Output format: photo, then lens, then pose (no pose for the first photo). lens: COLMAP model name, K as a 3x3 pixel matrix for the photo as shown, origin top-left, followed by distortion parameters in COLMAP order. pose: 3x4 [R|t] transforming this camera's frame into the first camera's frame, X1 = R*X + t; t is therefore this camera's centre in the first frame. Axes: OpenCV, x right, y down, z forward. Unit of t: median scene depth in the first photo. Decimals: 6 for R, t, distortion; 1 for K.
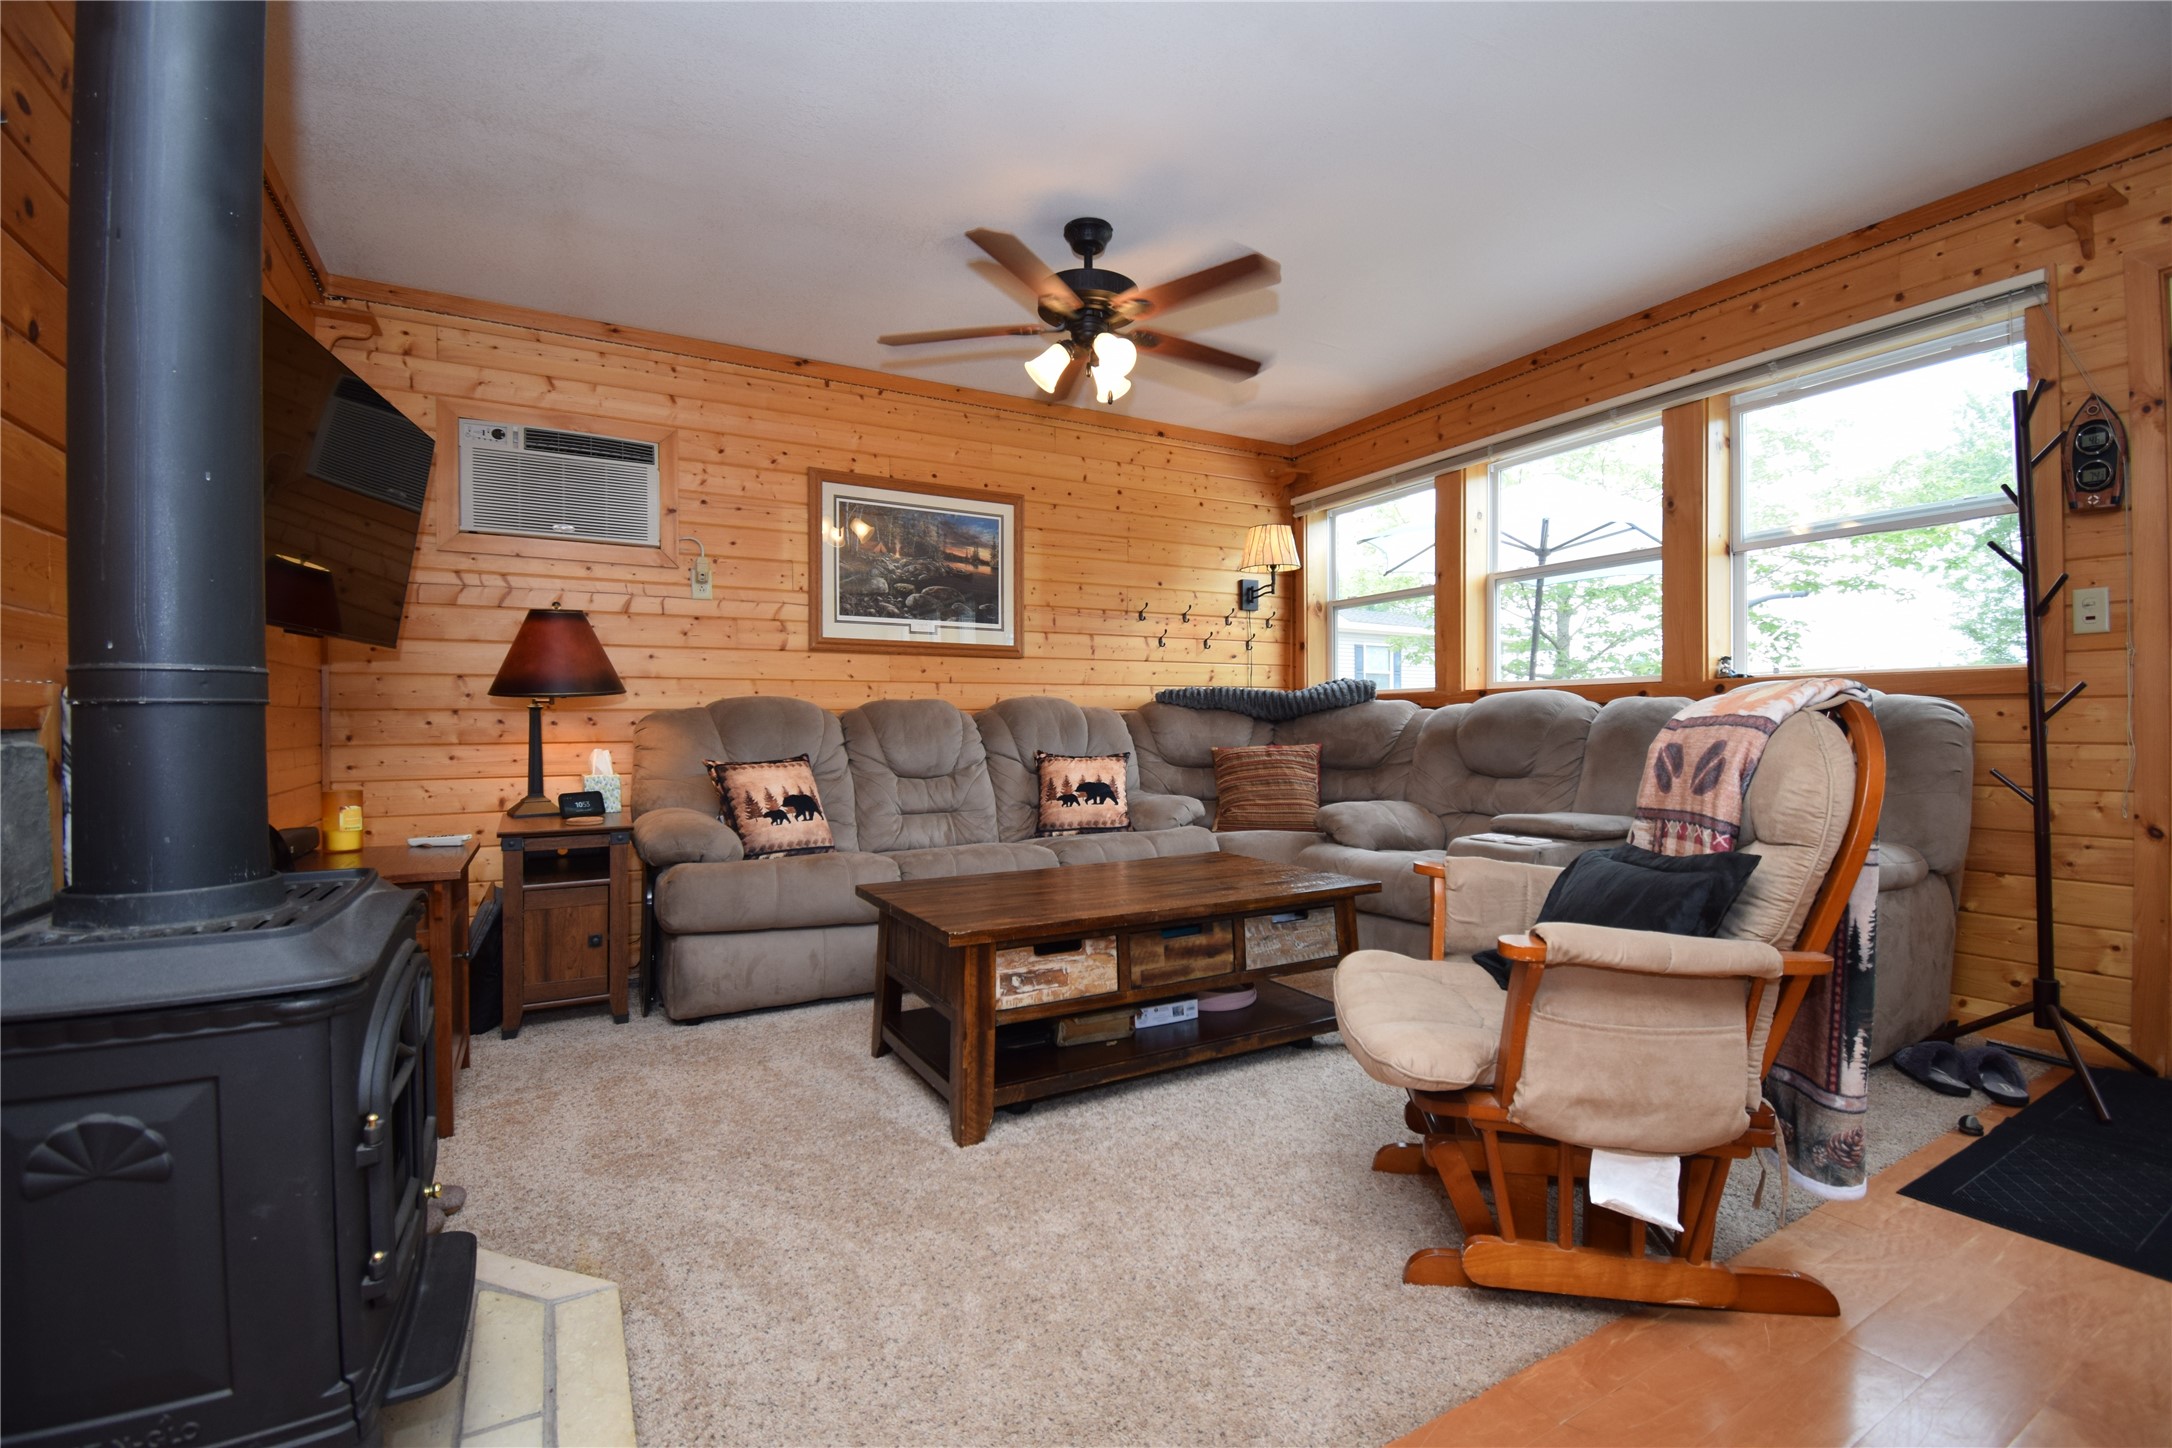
lens RADIAL K [[953.2, 0, 1095.6], [0, 953.2, 728.9], [0, 0, 1]] dist [0.024036, -0.028727]
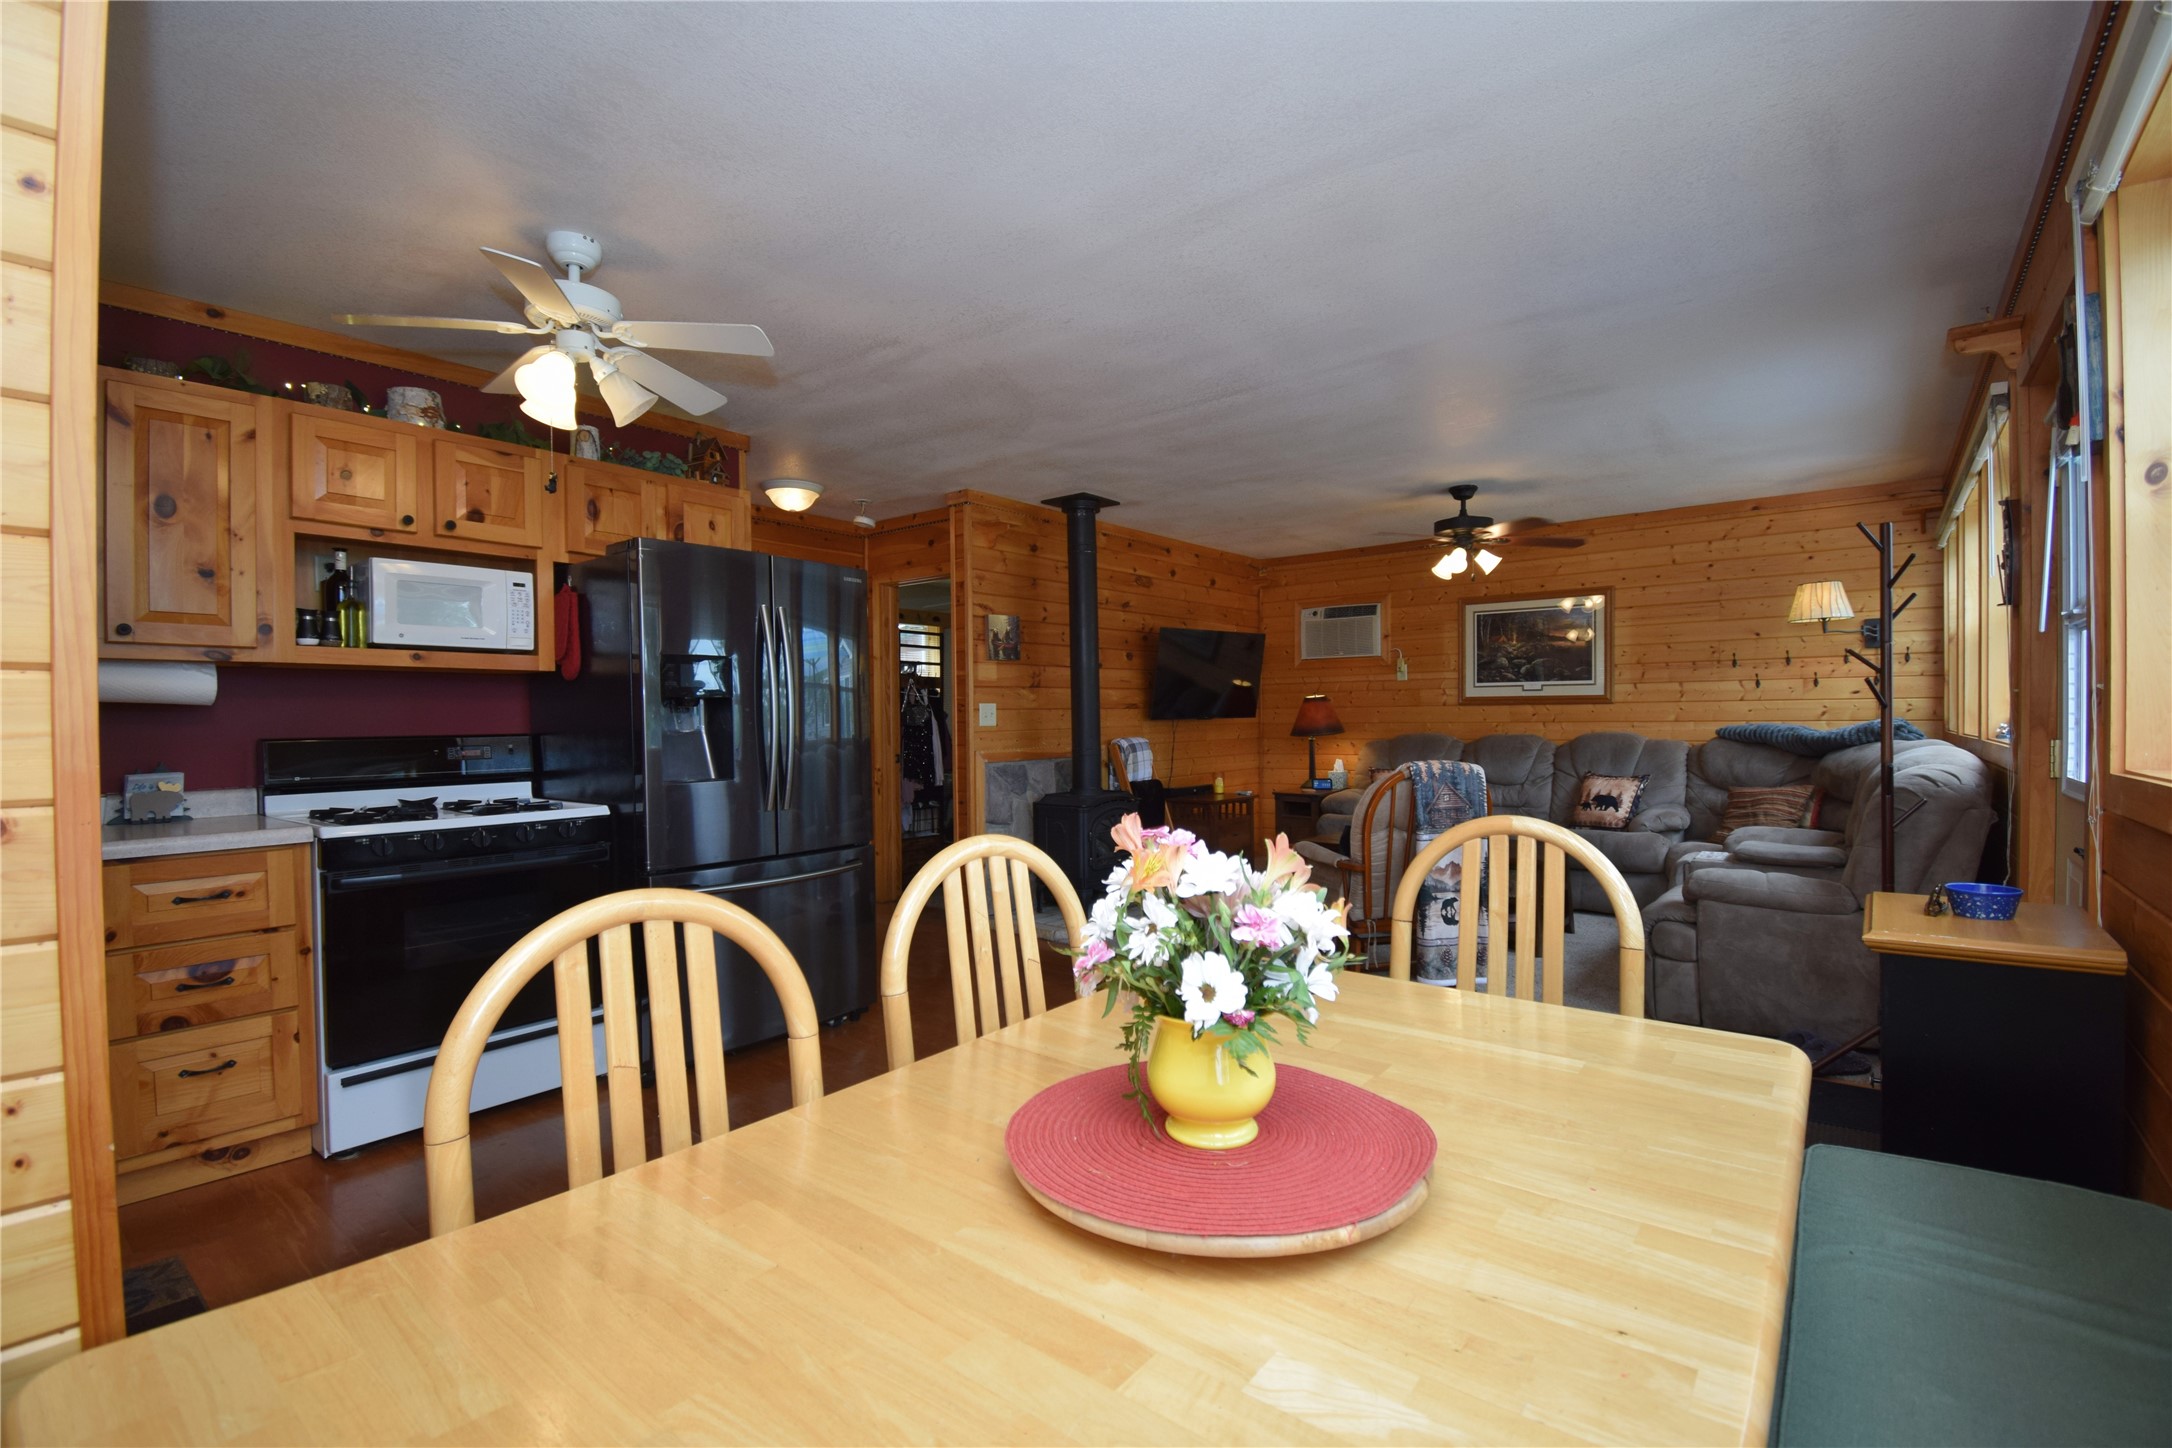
lens RADIAL K [[950.5, 0, 1090.1], [0, 950.5, 729.5], [0, 0, 1]] dist [0.016519, -0.022349]
pose [[0.368332, 0.014747, -0.929577, 1.131718], [0.002455, 0.999855, 0.016834, -0.074018], [0.929691, -0.008483, 0.368243, -0.265337]]
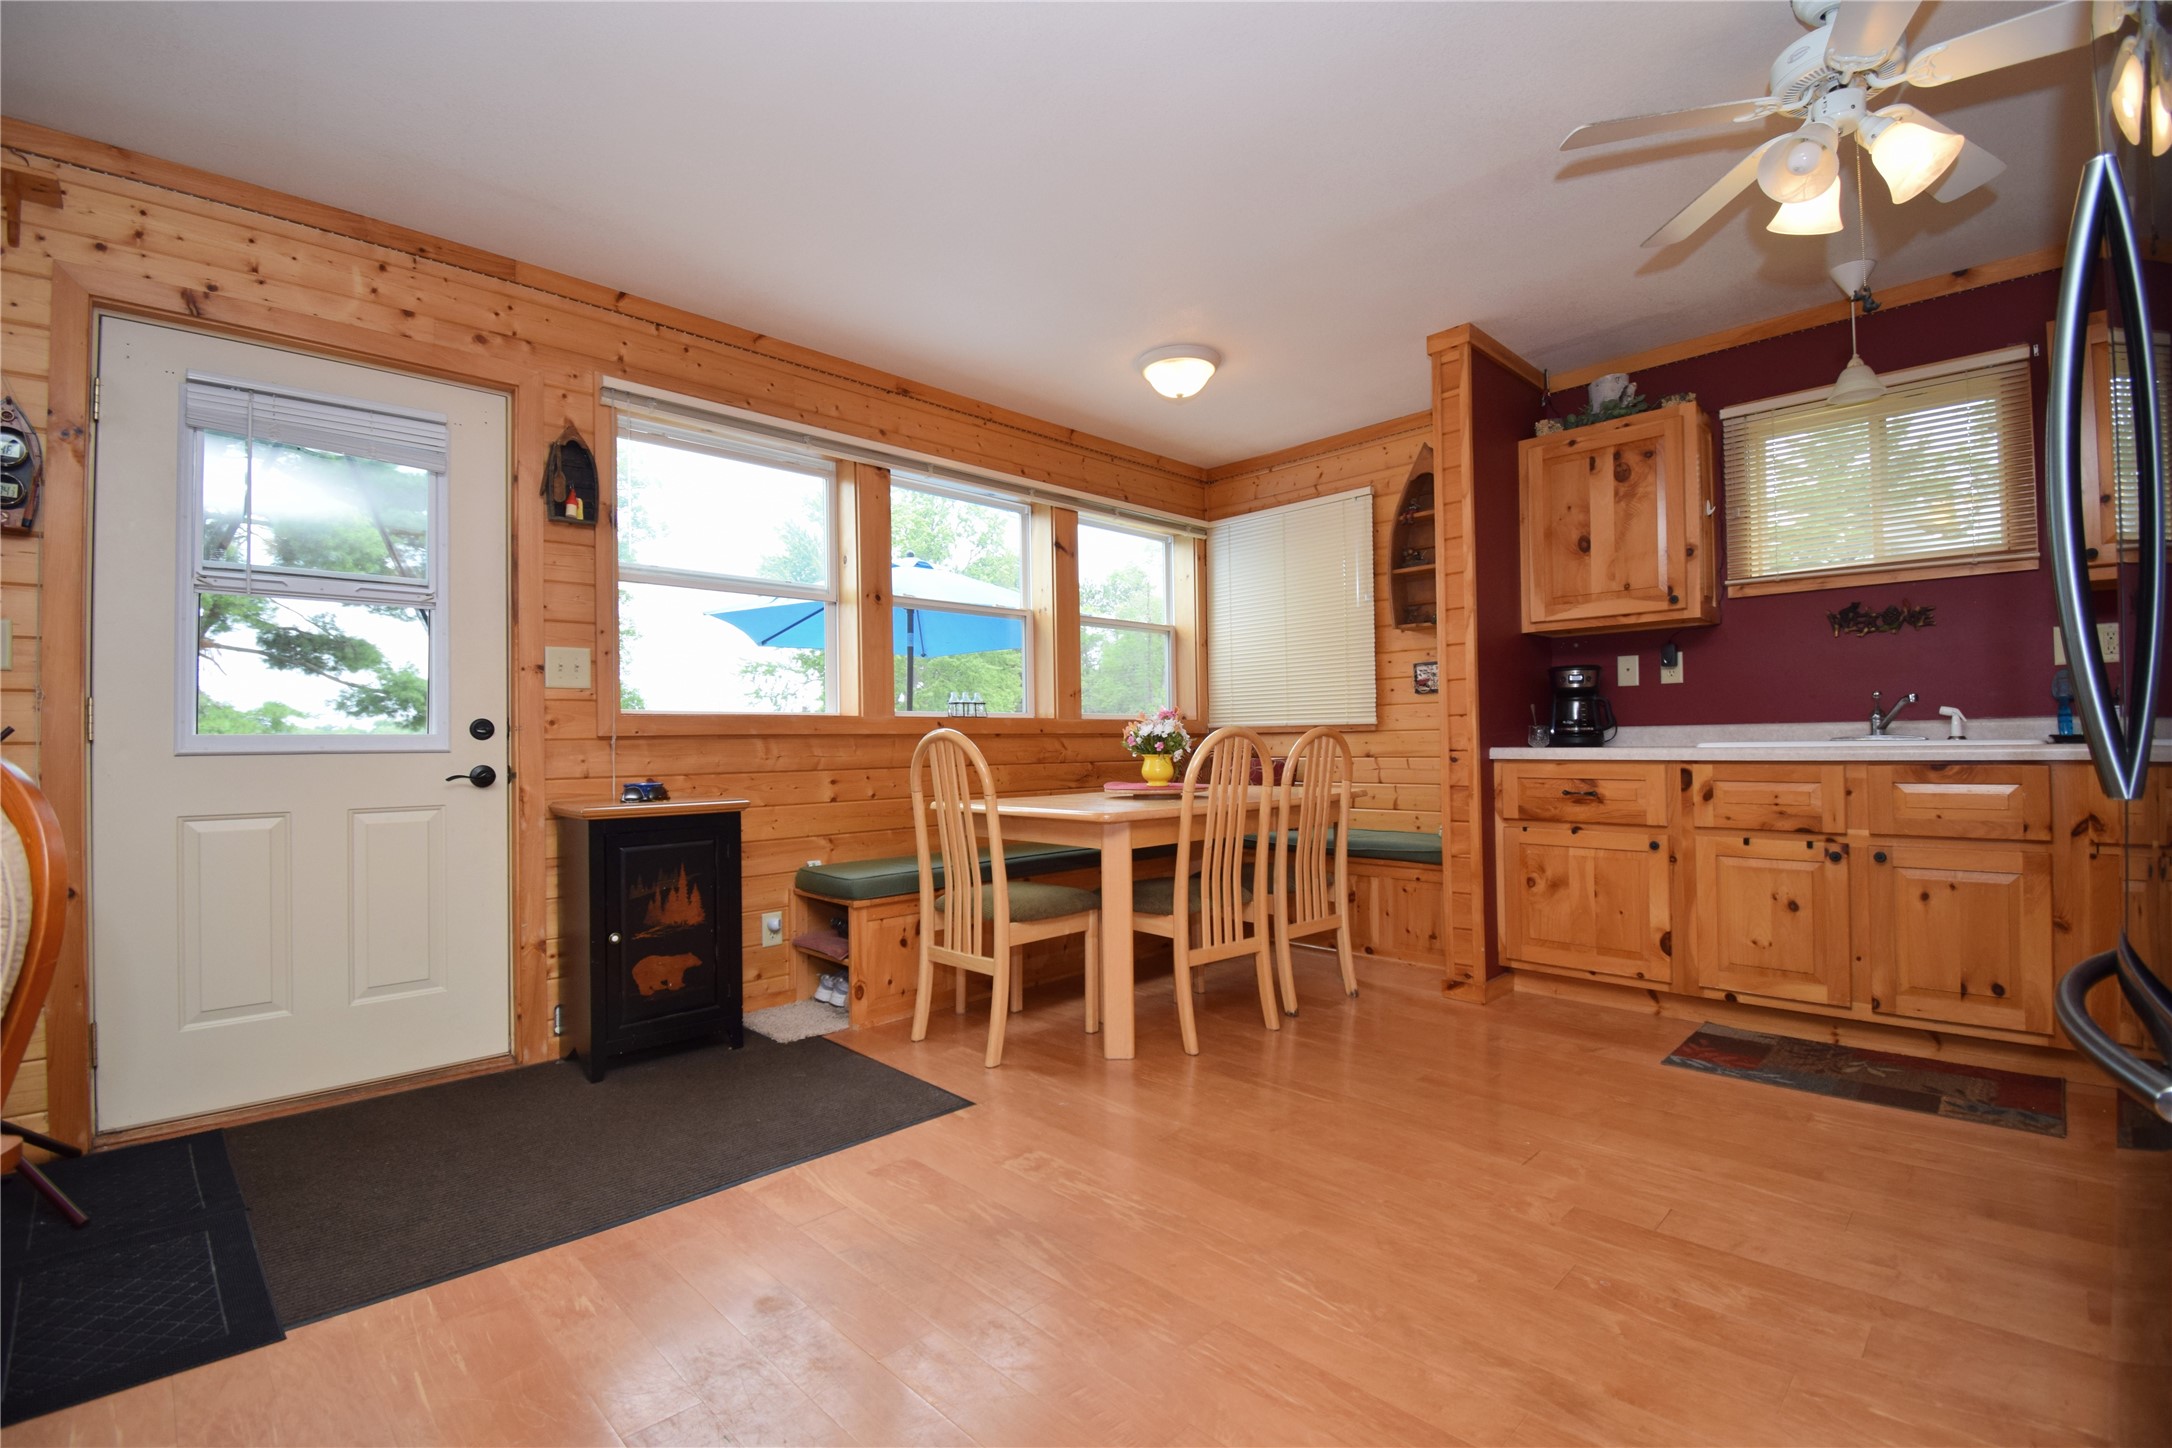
lens RADIAL K [[953.2, 0, 1095.6], [0, 953.2, 728.9], [0, 0, 1]] dist [0.024036, -0.028727]
pose [[-0.256425, 0.027985, 0.966159, -0.017783], [0.021858, 0.999493, -0.023149, -0.004012], [-0.966317, 0.015183, -0.256907, 0.166388]]
